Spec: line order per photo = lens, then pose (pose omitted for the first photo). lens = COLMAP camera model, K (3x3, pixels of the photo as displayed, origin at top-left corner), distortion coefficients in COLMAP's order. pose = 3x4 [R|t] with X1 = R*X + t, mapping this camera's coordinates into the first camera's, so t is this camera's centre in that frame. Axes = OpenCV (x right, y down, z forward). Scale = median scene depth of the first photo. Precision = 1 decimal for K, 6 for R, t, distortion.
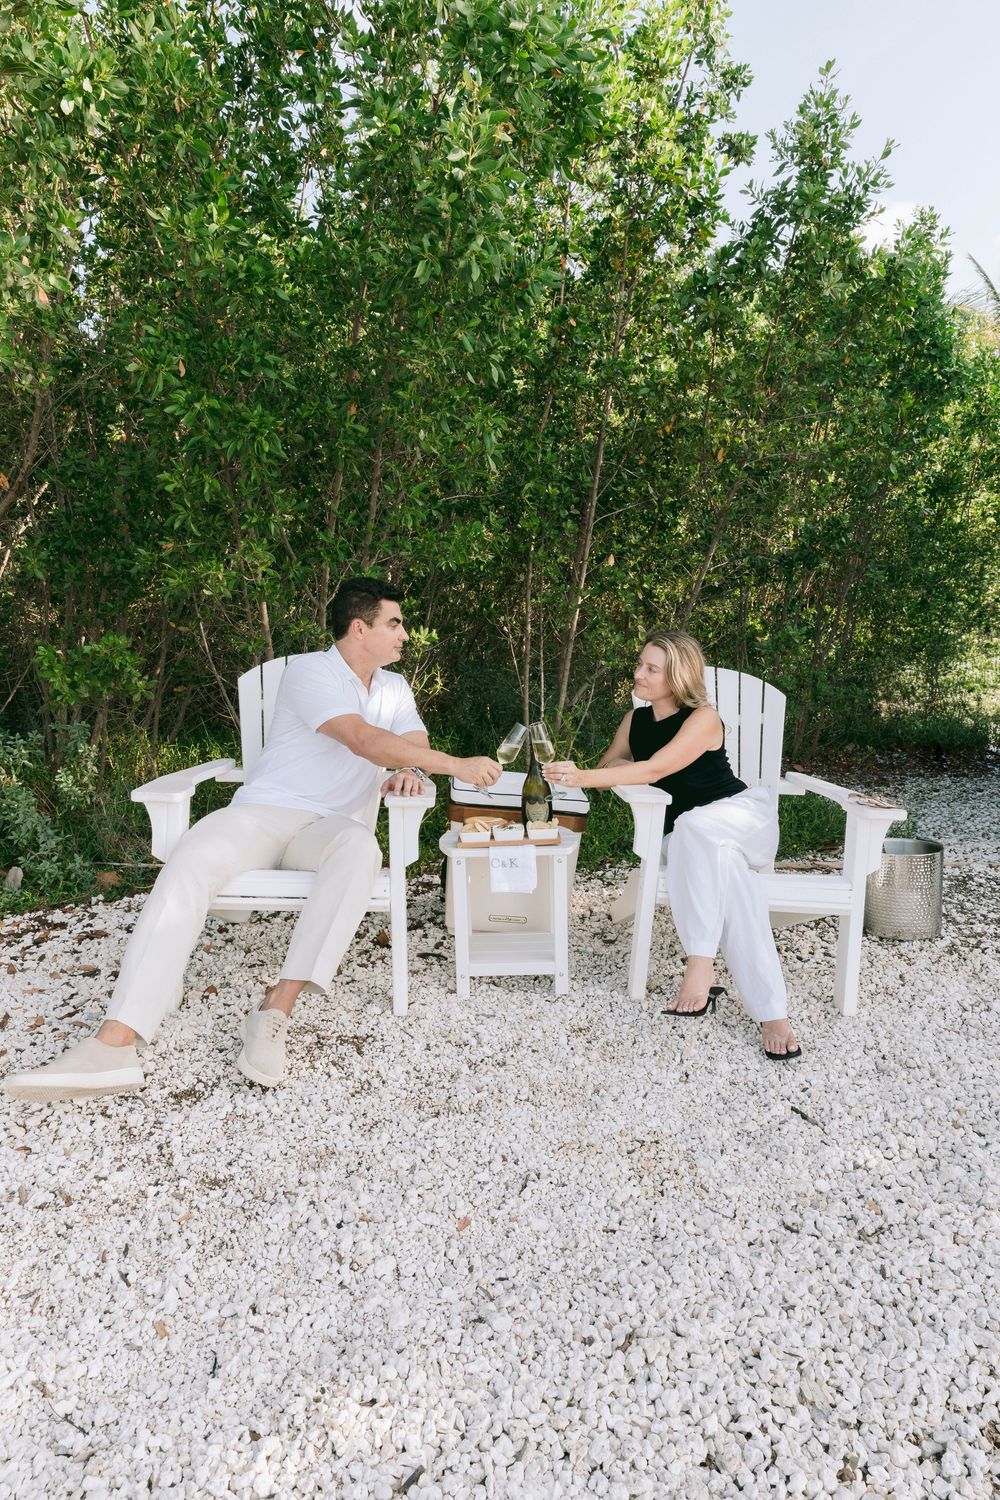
lens RADIAL K [[1038.2, 0, 498.1], [0, 1038.2, 747.4], [0, 0, 1]] dist [0.004339, -0.003106]
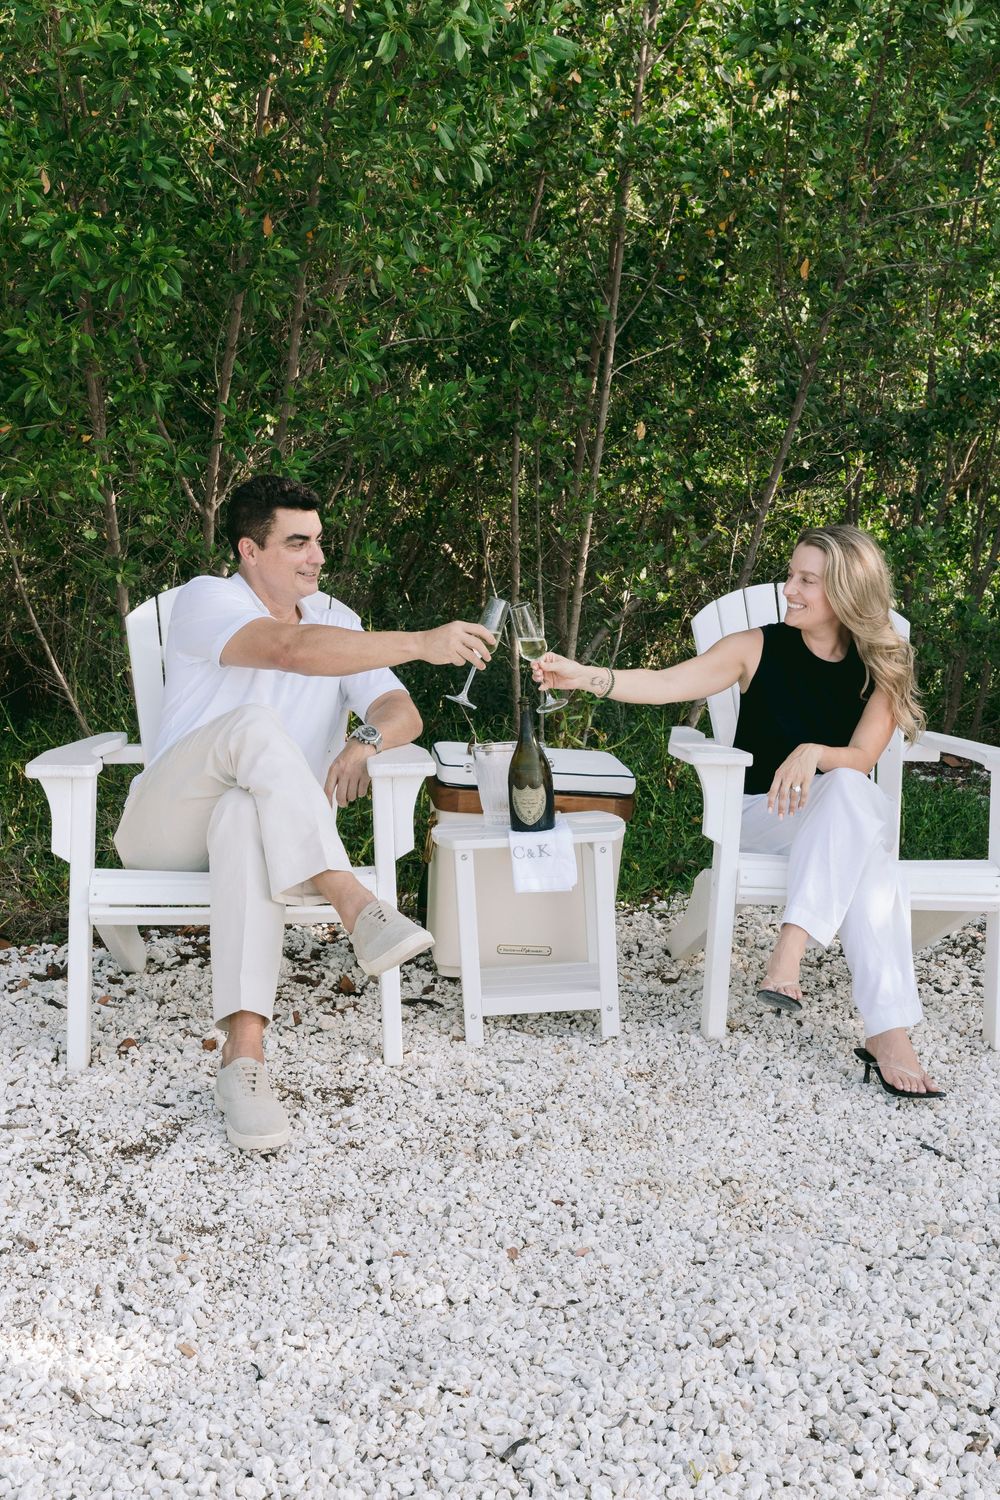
lens RADIAL K [[1963.6, 0, 500.9], [0, 1963.6, 746.2], [0, 0, 1]] dist [-0.015451, 0.000000]
pose [[0.998477, -0.030639, 0.045874, -0.071208], [0.031420, 0.999372, -0.016409, 0.055224], [-0.045343, 0.017826, 0.998812, -0.363812]]
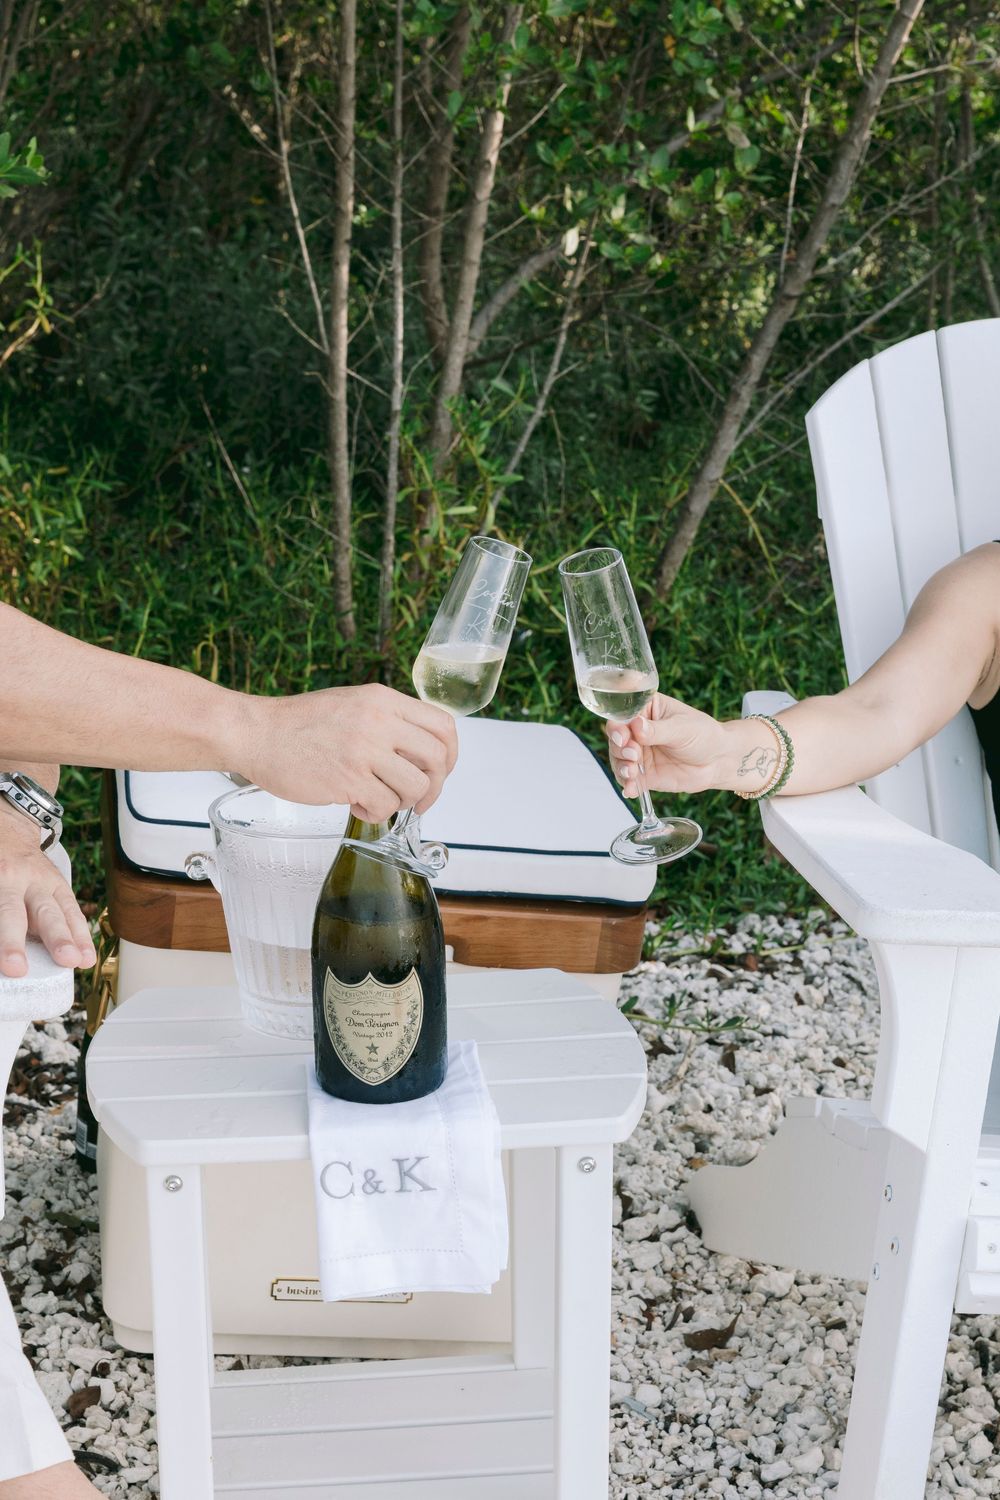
lens RADIAL K [[2773.2, 0, 498.5], [0, 2773.2, 754.6], [0, 0, 1]] dist [0.078639, 0.000000]
pose [[0.993524, -0.007193, 0.113393, -0.034960], [-0.007559, 0.991598, 0.129139, -0.070912], [-0.113369, -0.129160, 0.985122, 0.349206]]
